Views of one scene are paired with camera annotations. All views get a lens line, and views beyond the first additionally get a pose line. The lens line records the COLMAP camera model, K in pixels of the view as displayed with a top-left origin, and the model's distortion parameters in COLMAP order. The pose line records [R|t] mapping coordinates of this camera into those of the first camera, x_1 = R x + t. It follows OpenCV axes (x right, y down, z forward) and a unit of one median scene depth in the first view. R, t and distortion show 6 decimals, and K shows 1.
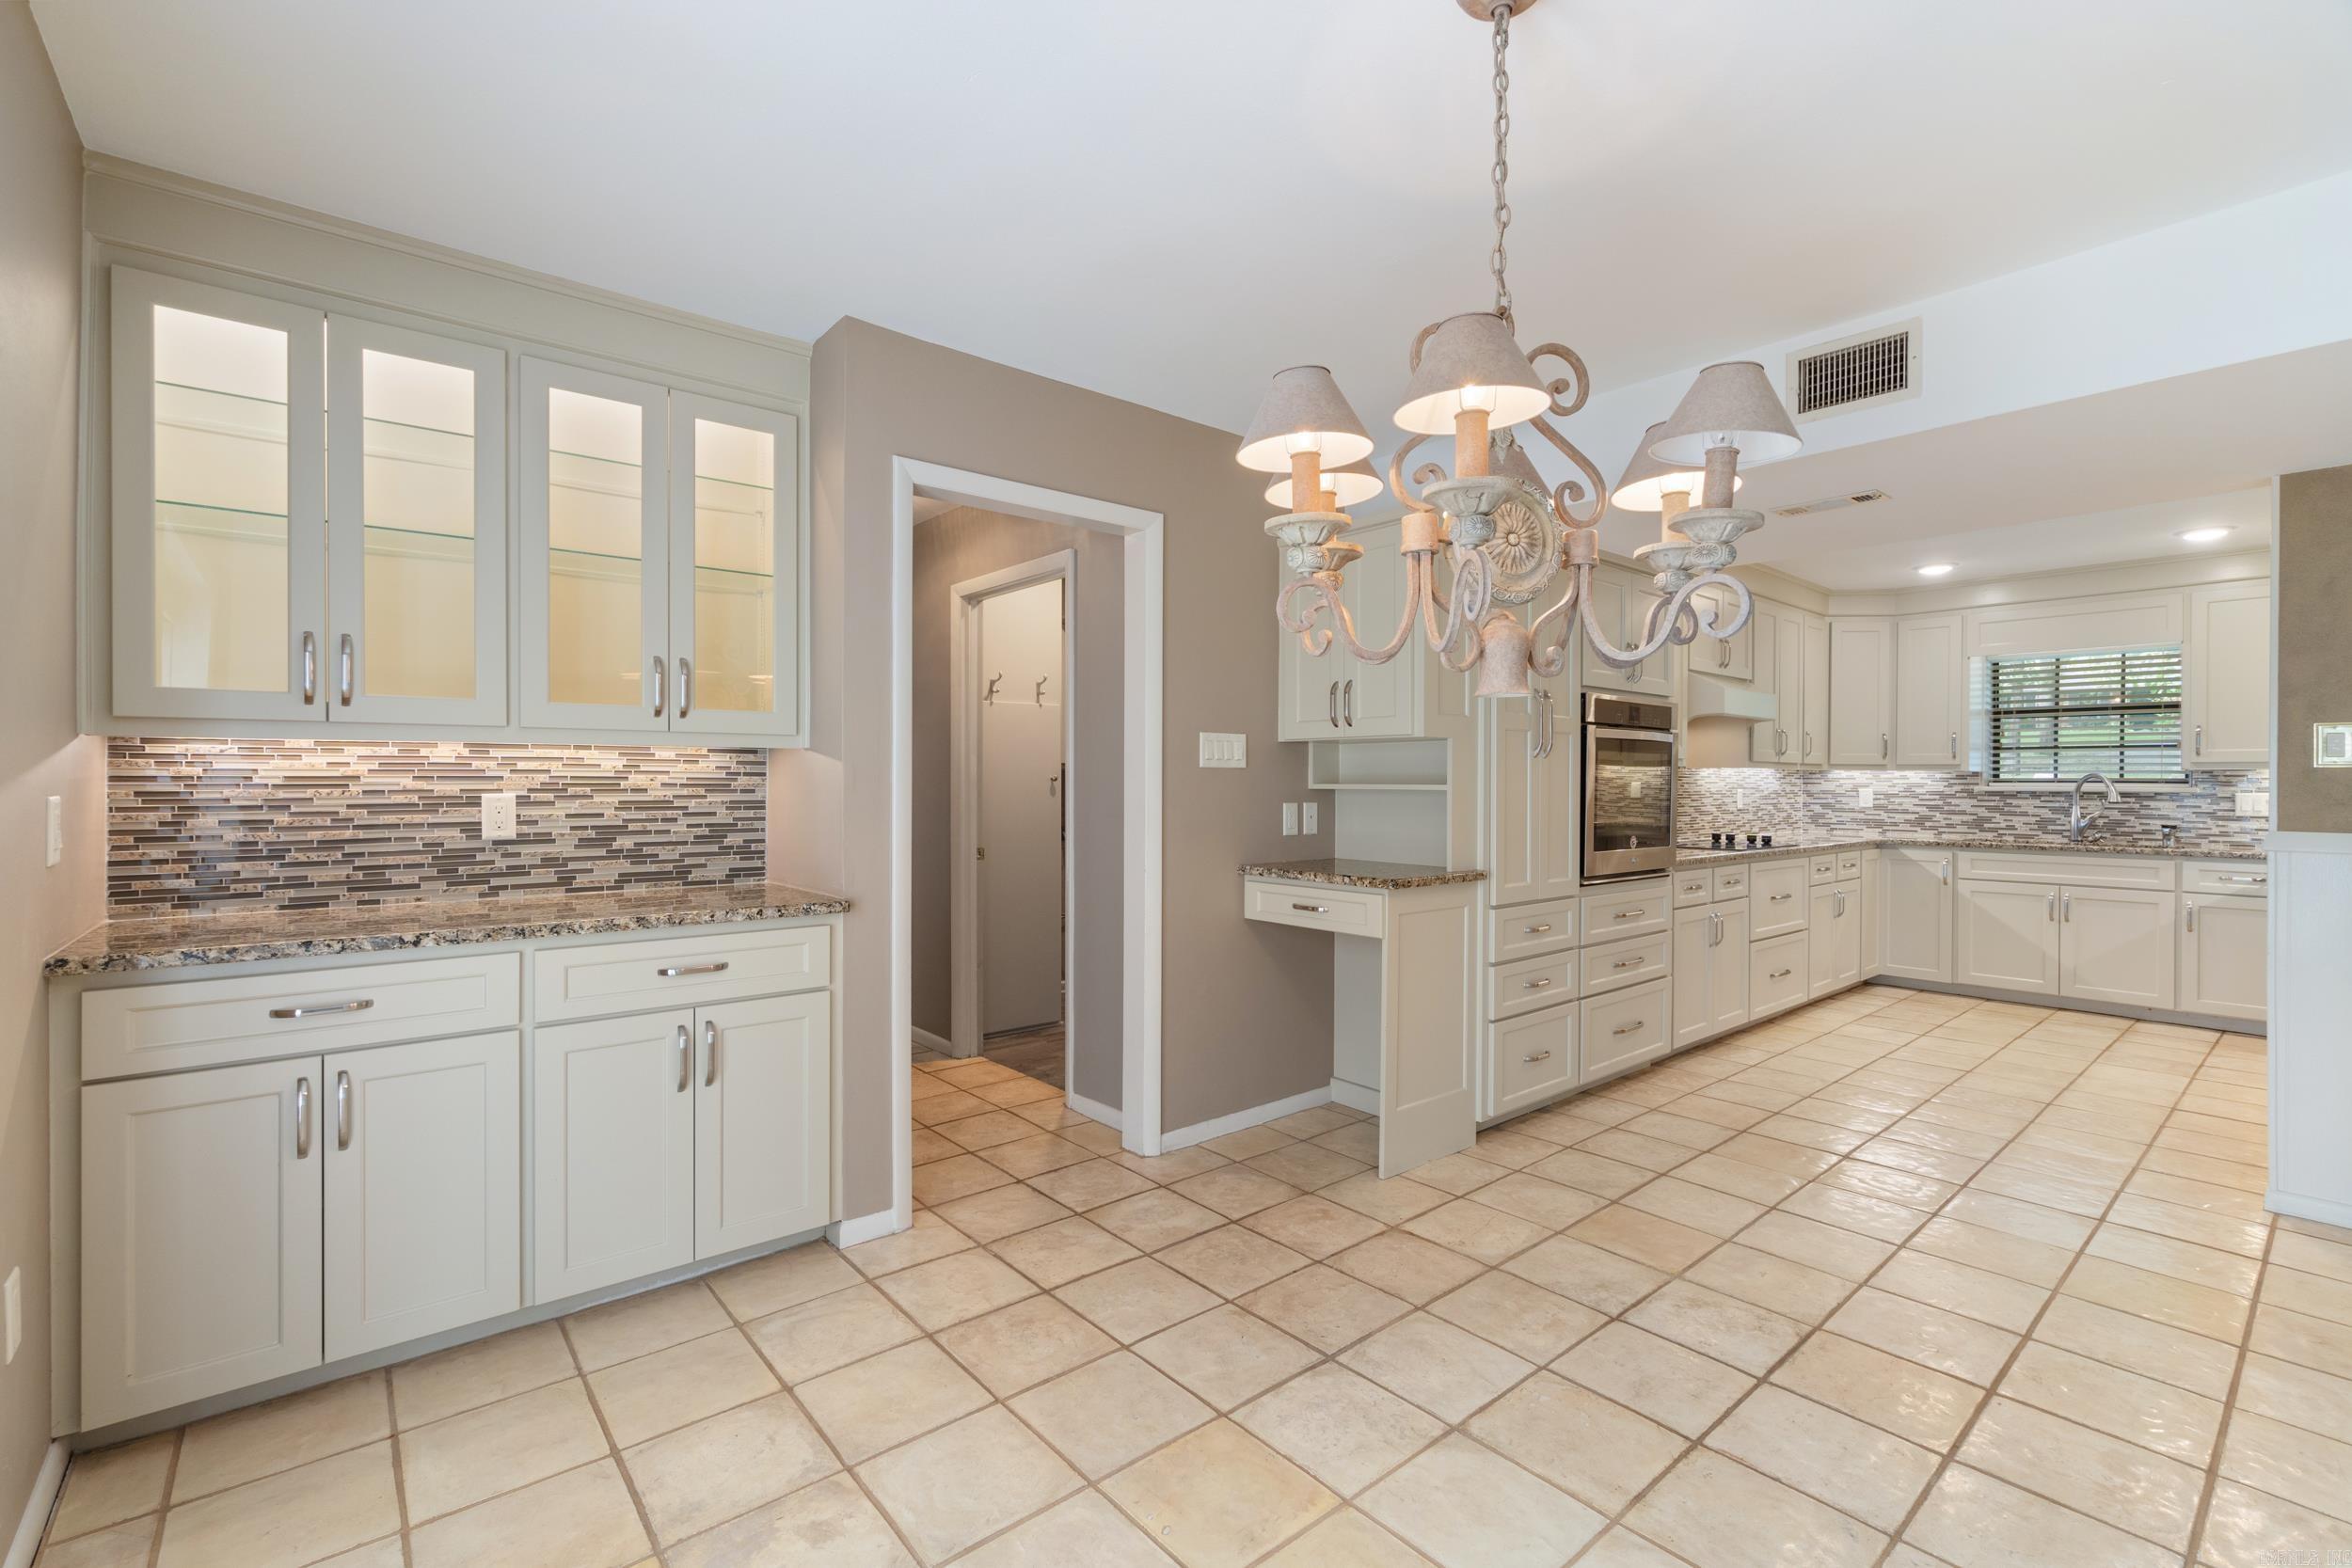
lens RADIAL K [[1023.6, 0, 1162.6], [0, 1023.6, 775.8], [0, 0, 1]] dist [-0.008494, 0.000449]
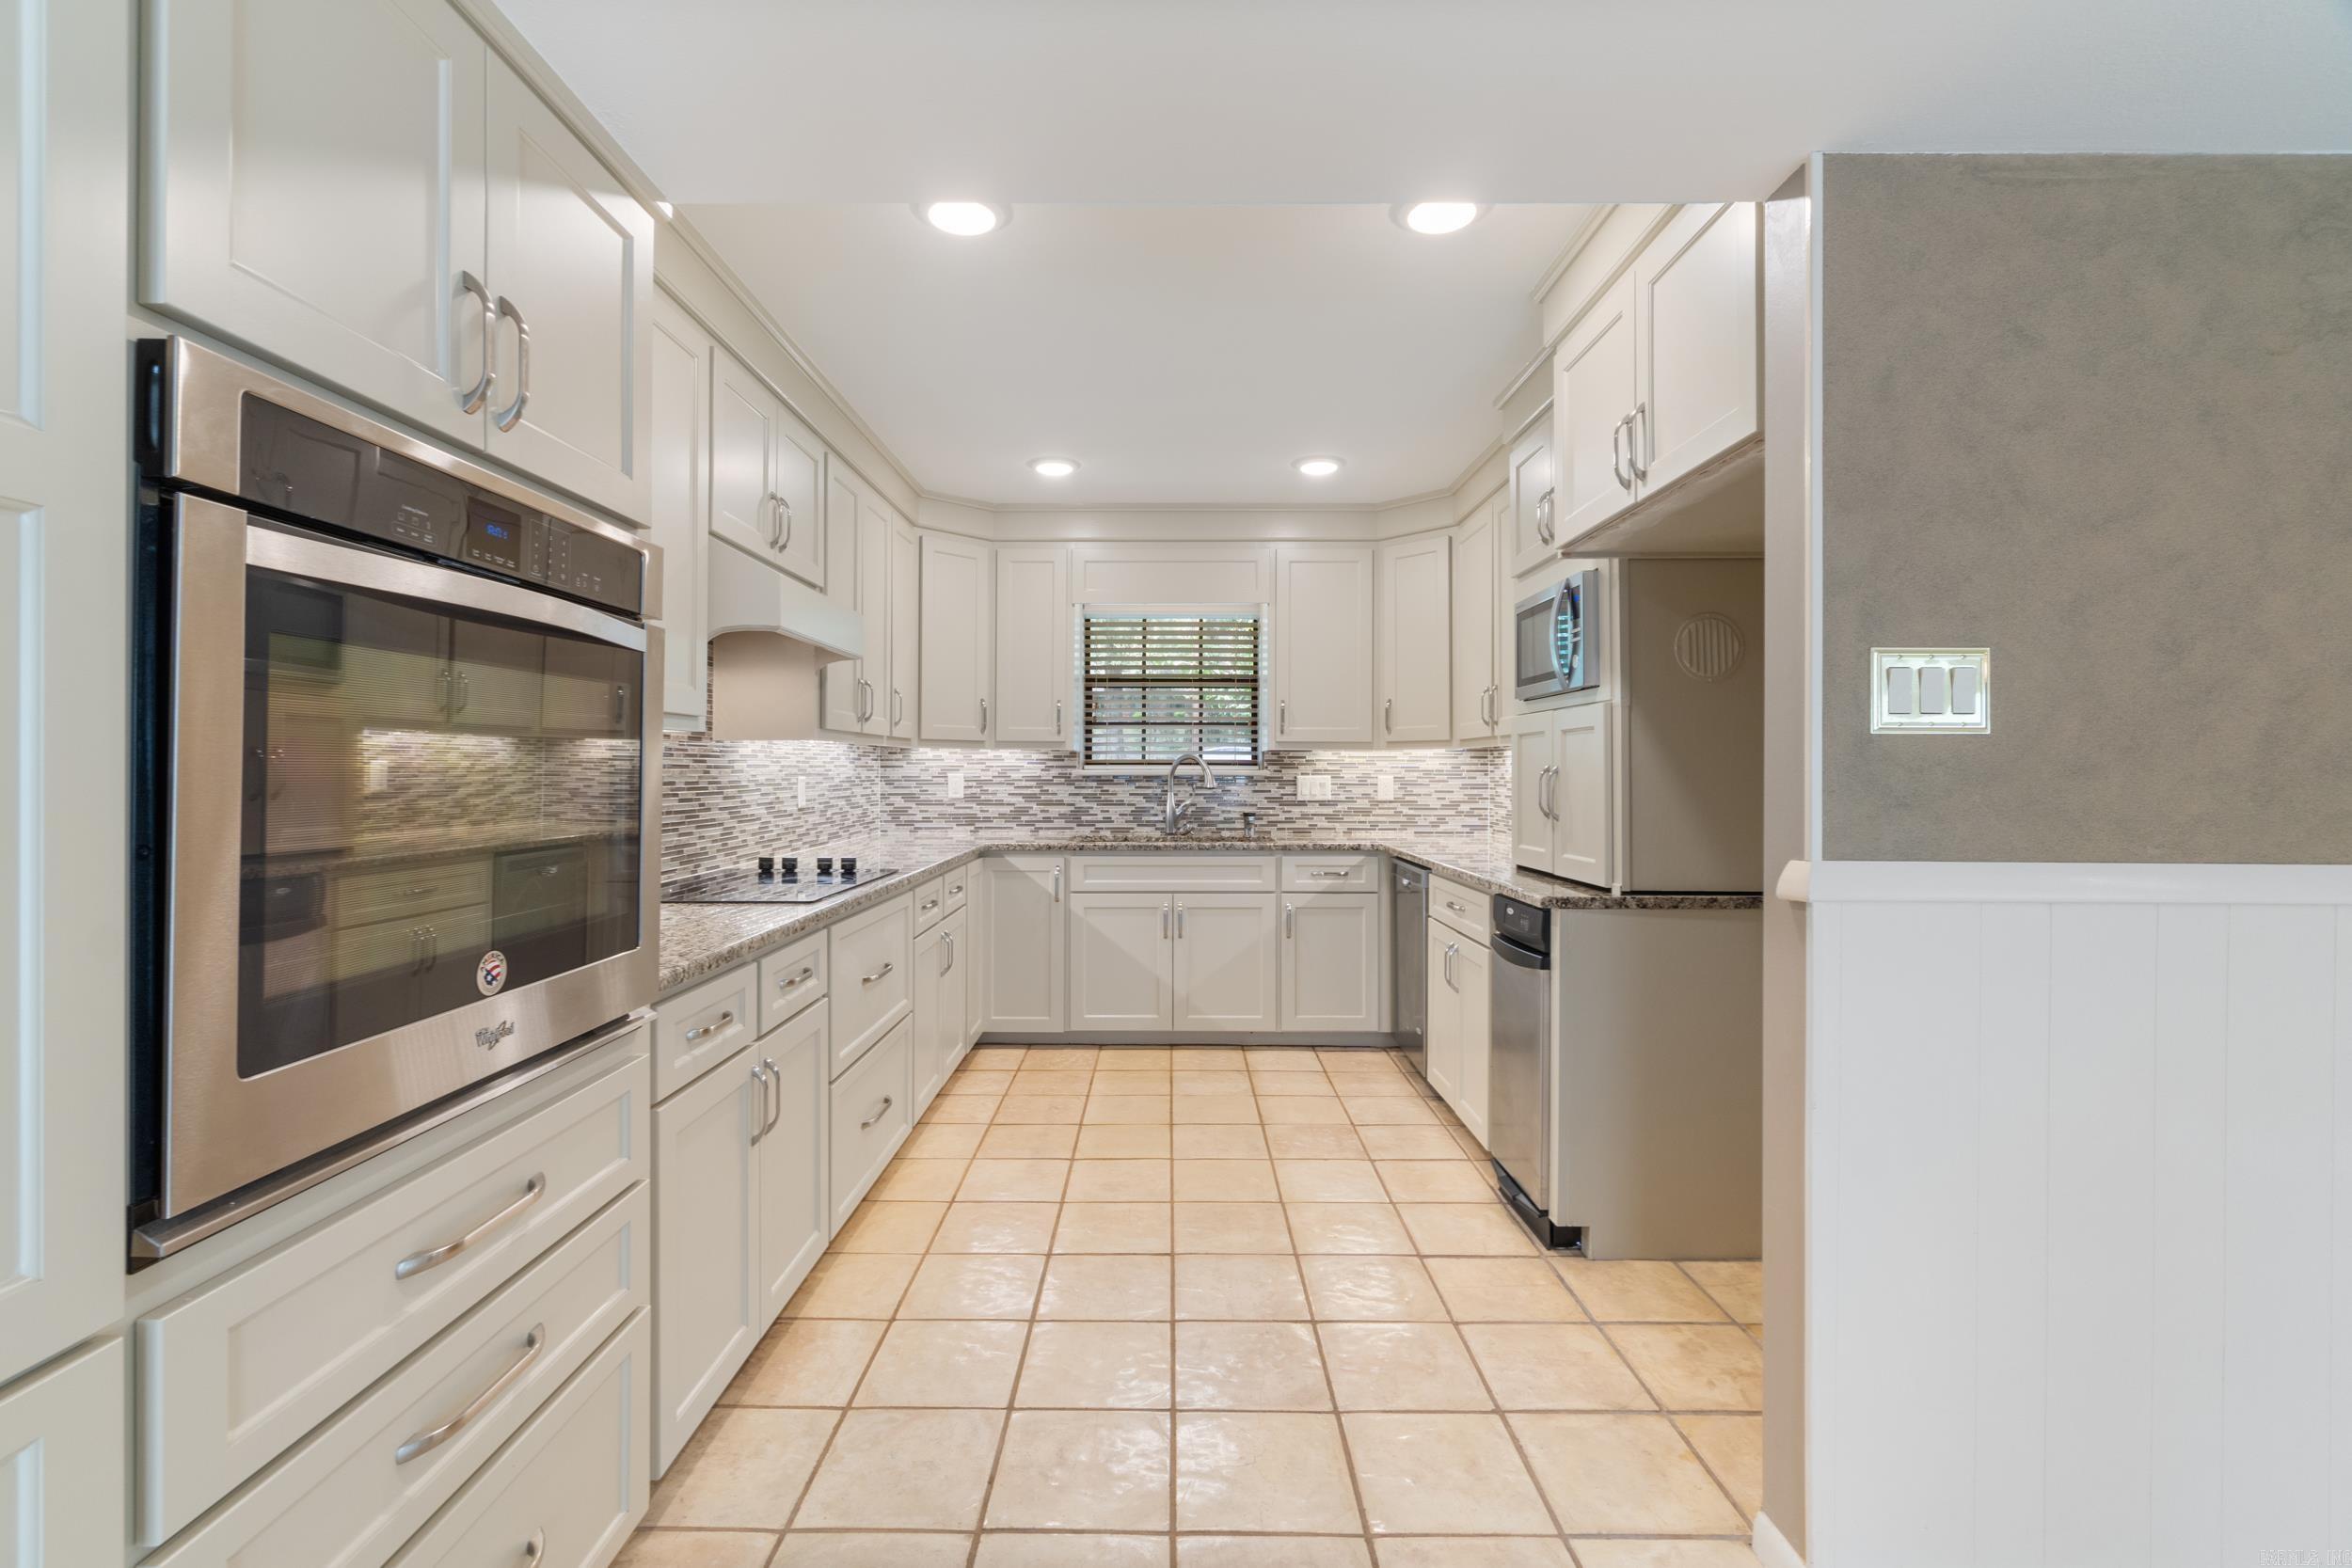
lens RADIAL K [[1023.6, 0, 1162.6], [0, 1023.6, 775.8], [0, 0, 1]] dist [-0.008494, 0.000449]
pose [[0.648203, -0.009524, 0.761408, 0.245527], [-0.002996, 0.999882, 0.015057, 0.003027], [-0.761461, -0.012041, 0.648098, 0.450813]]
